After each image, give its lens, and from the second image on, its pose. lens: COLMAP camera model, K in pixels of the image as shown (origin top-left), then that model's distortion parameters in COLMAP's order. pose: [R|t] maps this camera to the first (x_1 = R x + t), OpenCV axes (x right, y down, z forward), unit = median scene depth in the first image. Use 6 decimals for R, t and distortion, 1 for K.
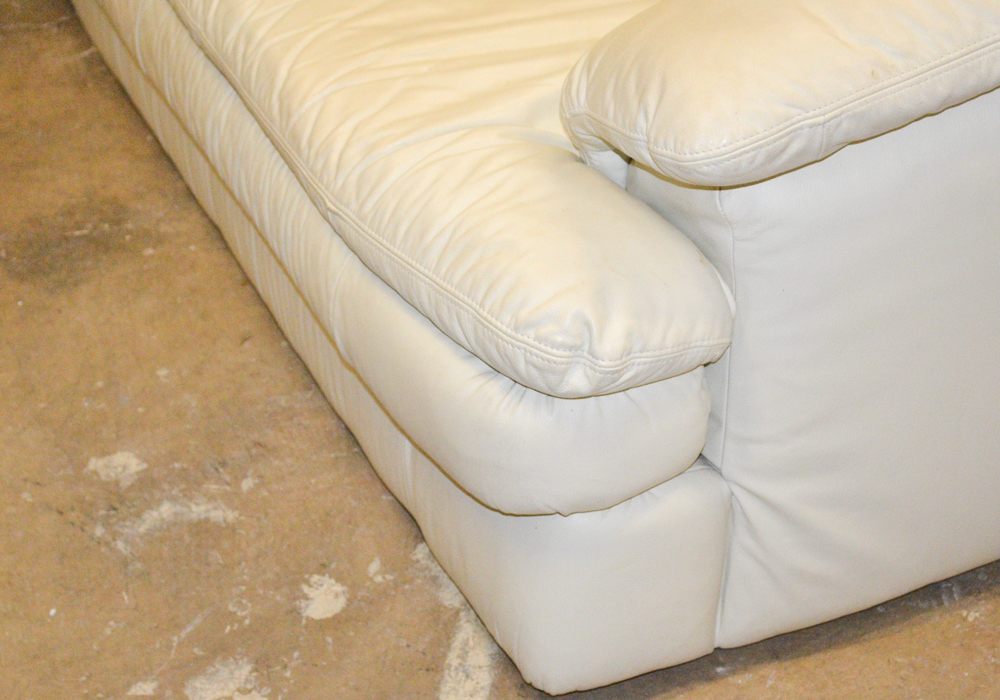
lens RADIAL K [[2243.5, 0, 500.6], [0, 2243.5, 351.5], [0, 0, 1]] dist [-0.000164, 0.000000]
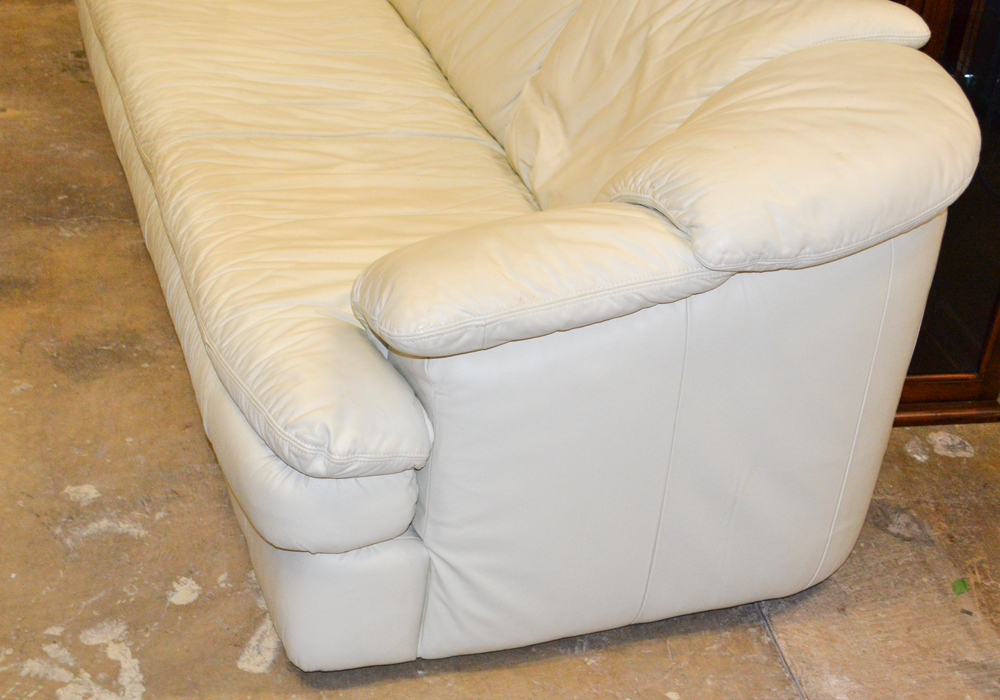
lens RADIAL K [[1495.8, 0, 499.3], [0, 1495.8, 347.9], [0, 0, 1]] dist [-0.045405, 0.000000]
pose [[0.990235, 0.135412, -0.033124, 0.155690], [-0.138006, 0.985801, -0.095661, 0.011913], [0.019700, 0.099299, 0.994863, -0.047297]]
